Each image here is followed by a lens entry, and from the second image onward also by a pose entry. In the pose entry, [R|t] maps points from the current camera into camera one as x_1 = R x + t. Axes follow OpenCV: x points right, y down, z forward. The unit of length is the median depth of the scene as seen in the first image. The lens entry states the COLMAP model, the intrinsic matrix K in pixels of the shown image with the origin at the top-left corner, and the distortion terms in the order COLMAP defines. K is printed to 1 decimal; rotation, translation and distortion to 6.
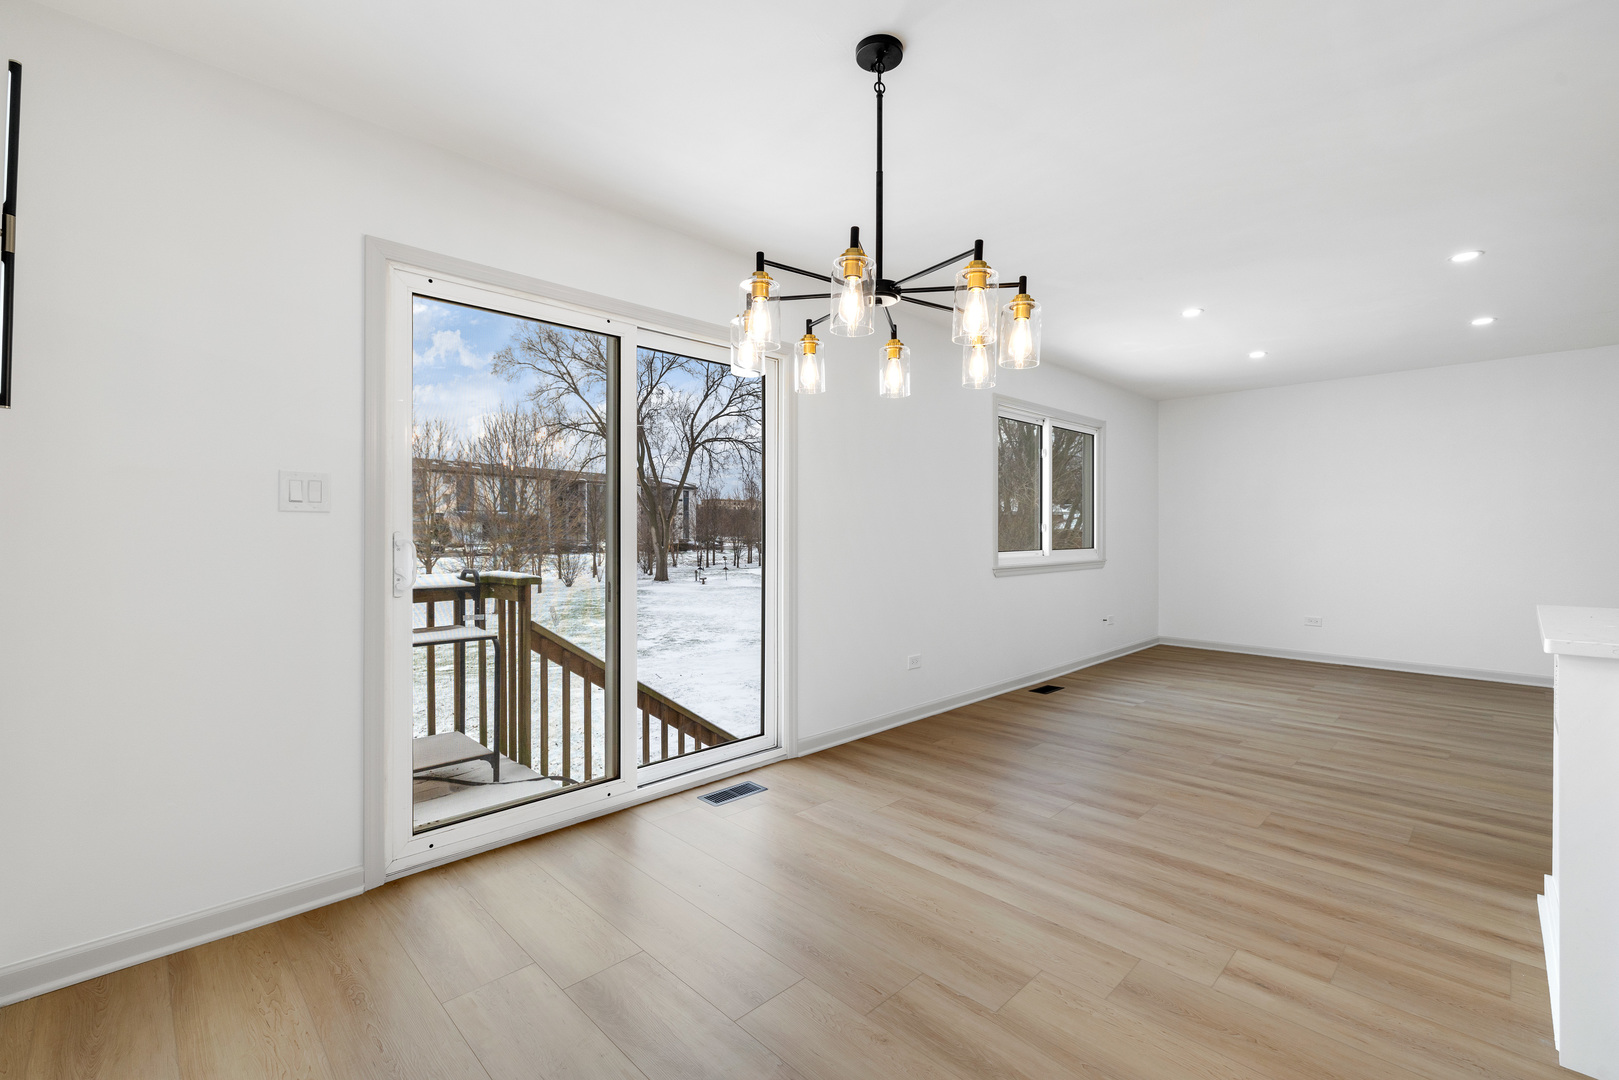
lens RADIAL K [[703.6, 0, 808.0], [0, 703.6, 534.1], [0, 0, 1]] dist [0.001345, 0.001009]
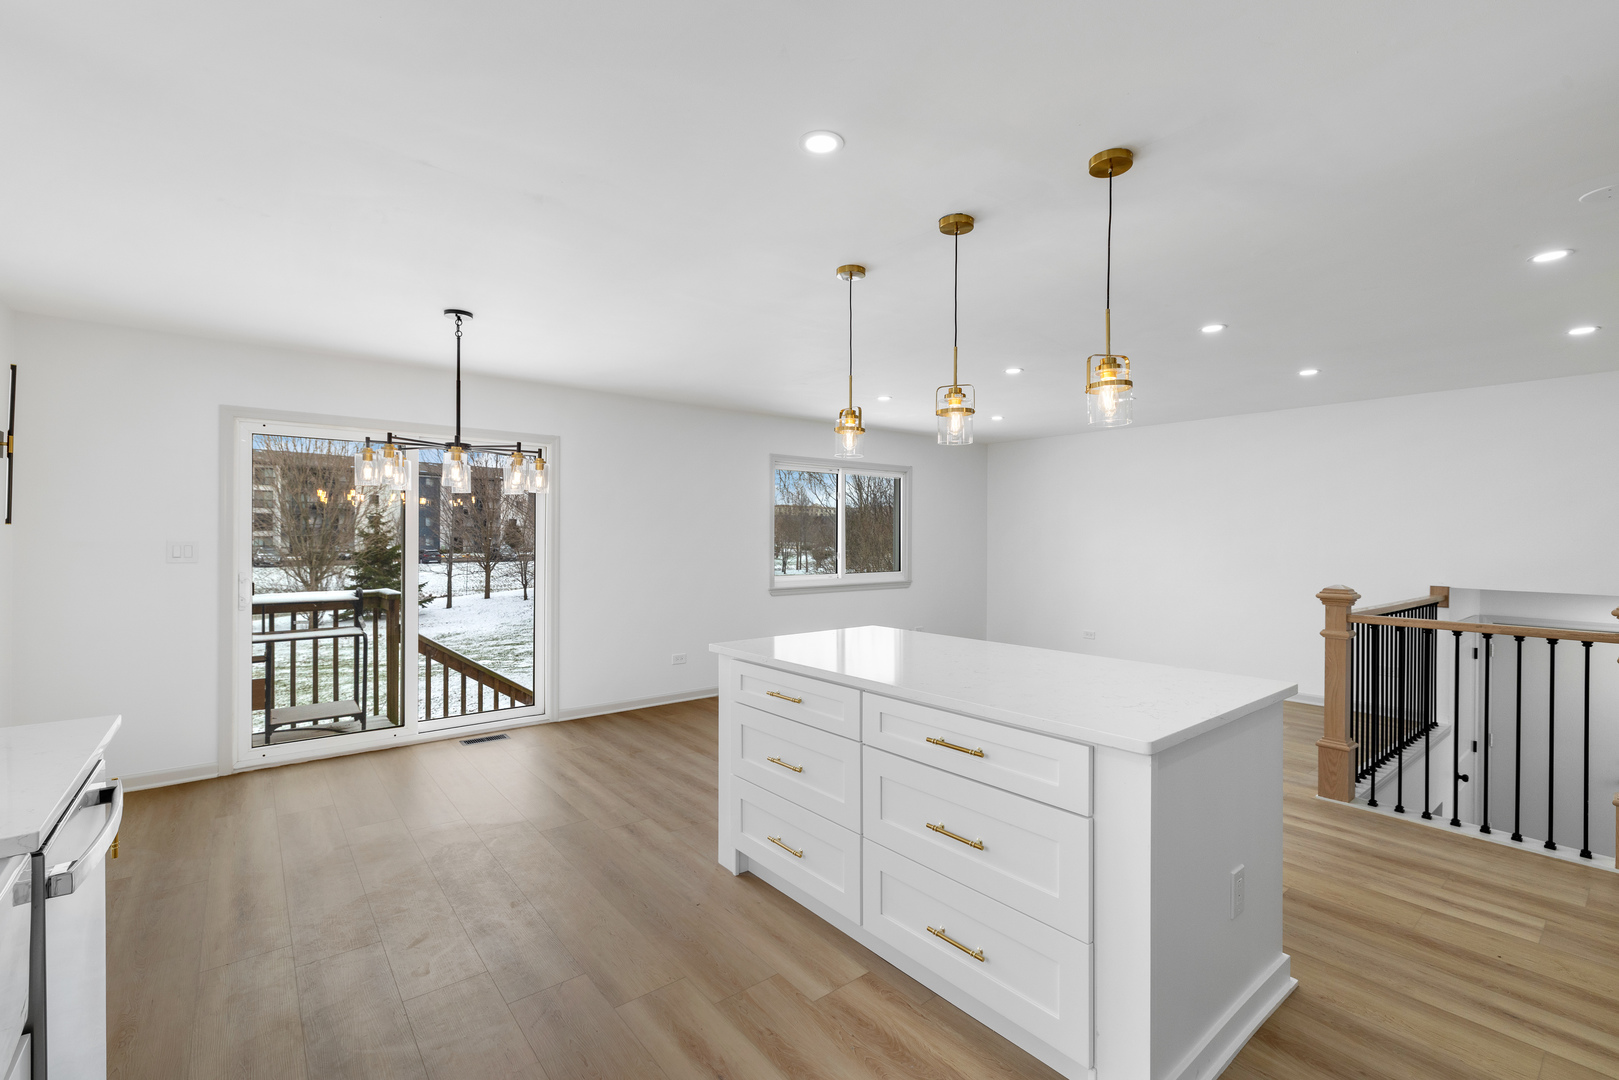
lens RADIAL K [[703.6, 0, 809.3], [0, 703.6, 539.8], [0, 0, 1]] dist [0.001345, 0.001009]
pose [[0.995434, 0.005231, -0.095313, 0.768584], [-0.005151, 0.999986, 0.001080, -0.072803], [0.095317, -0.000584, 0.995447, -0.468541]]
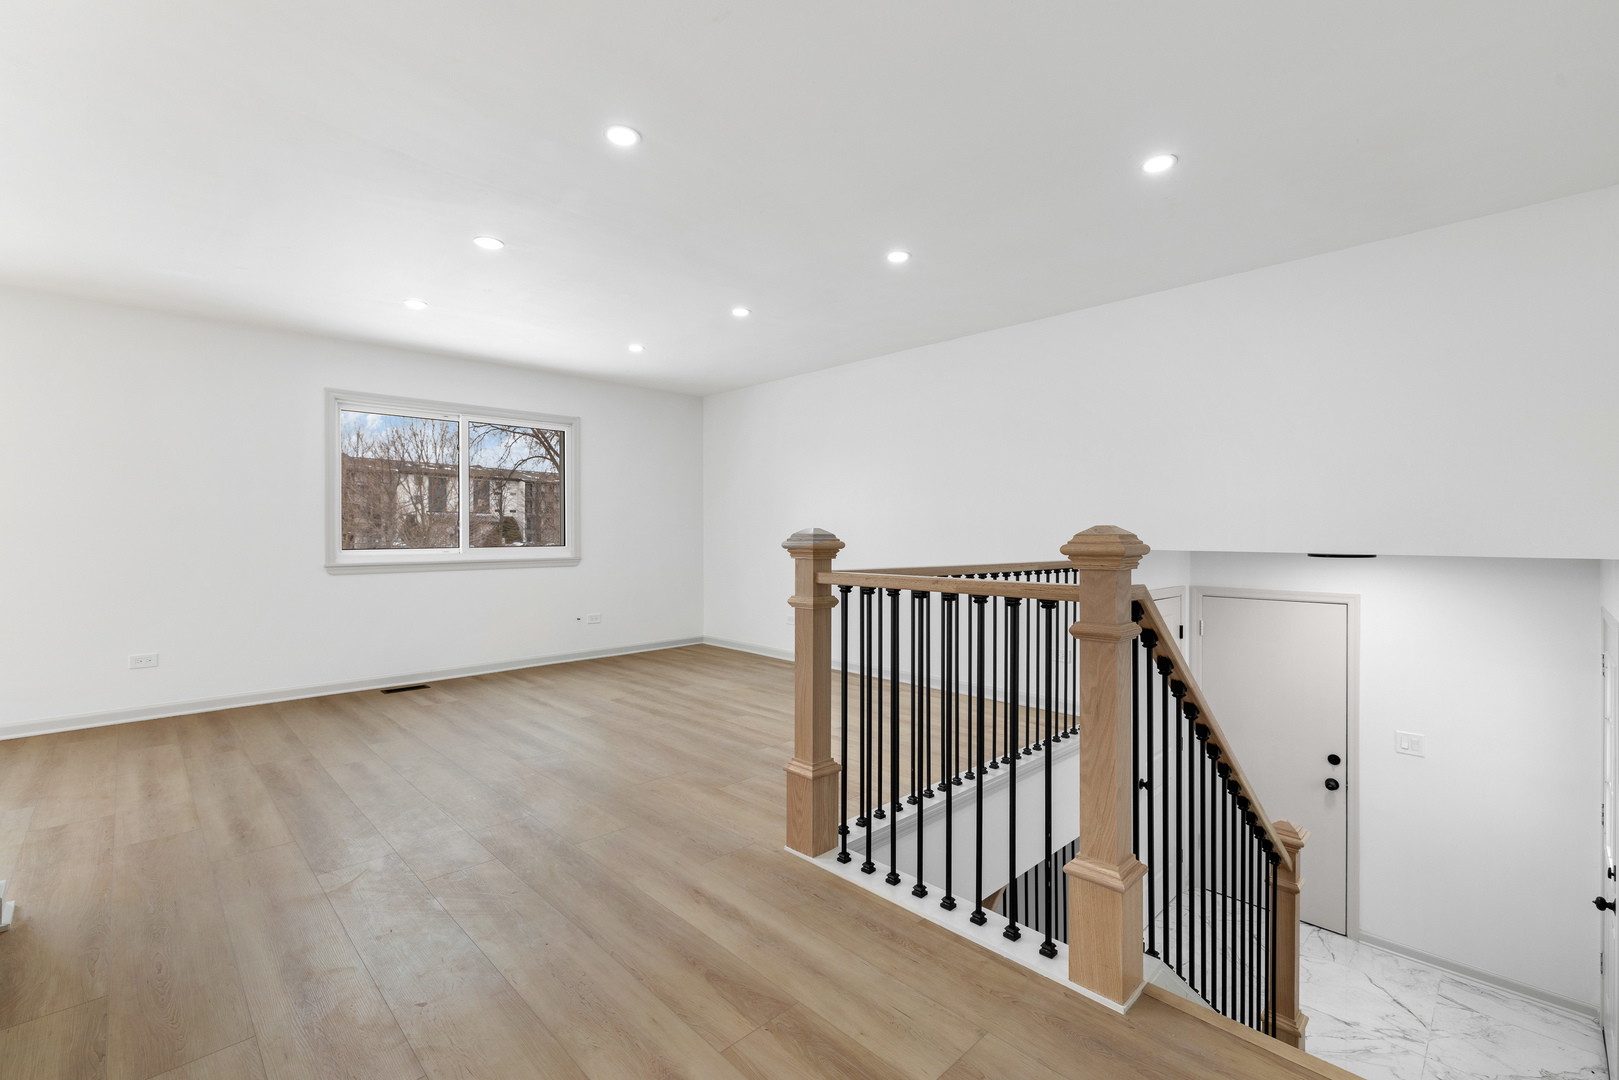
lens RADIAL K [[703.6, 0, 810.6], [0, 703.6, 534.6], [0, 0, 1]] dist [0.001345, 0.001009]
pose [[0.999997, -0.001168, -0.002230, 1.581865], [0.001165, 0.999999, -0.001090, 0.012205], [0.002232, 0.001088, 0.999997, 0.033635]]
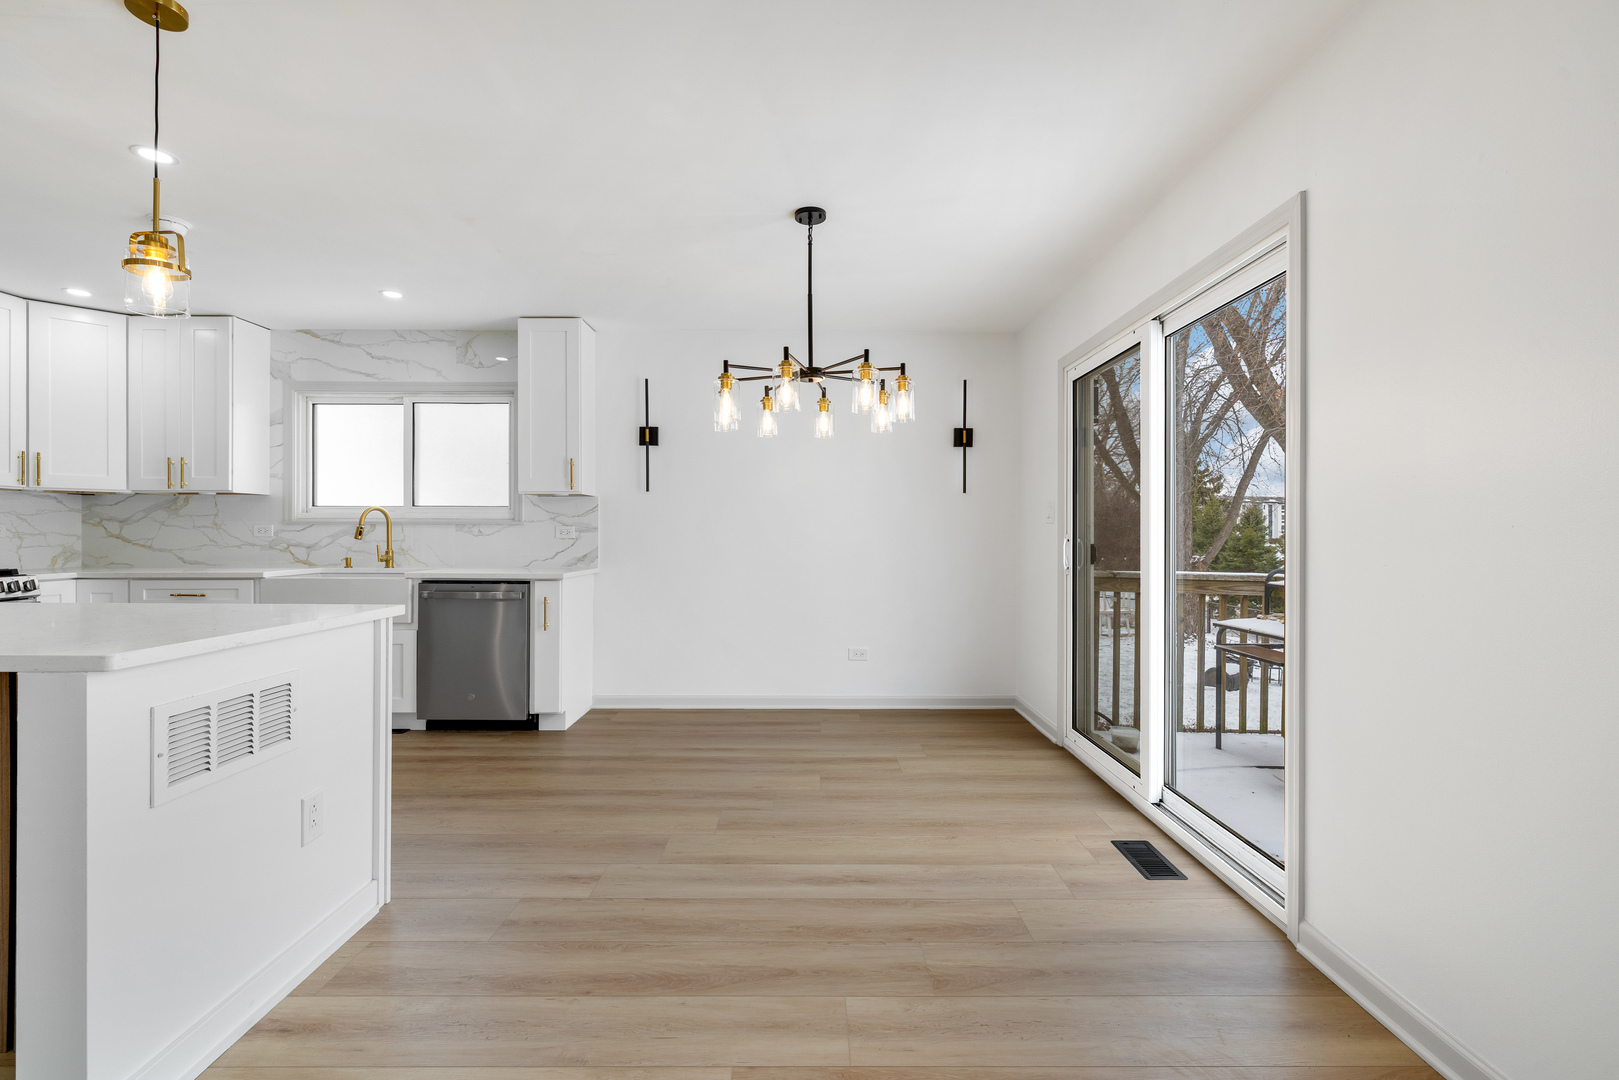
lens RADIAL K [[703.6, 0, 814.4], [0, 703.6, 530.8], [0, 0, 1]] dist [0.001345, 0.001009]
pose [[-0.693610, -0.004349, -0.720338, 0.773468], [-0.005362, 0.999985, -0.000874, -0.004096], [0.720331, 0.003257, -0.693623, 1.346449]]
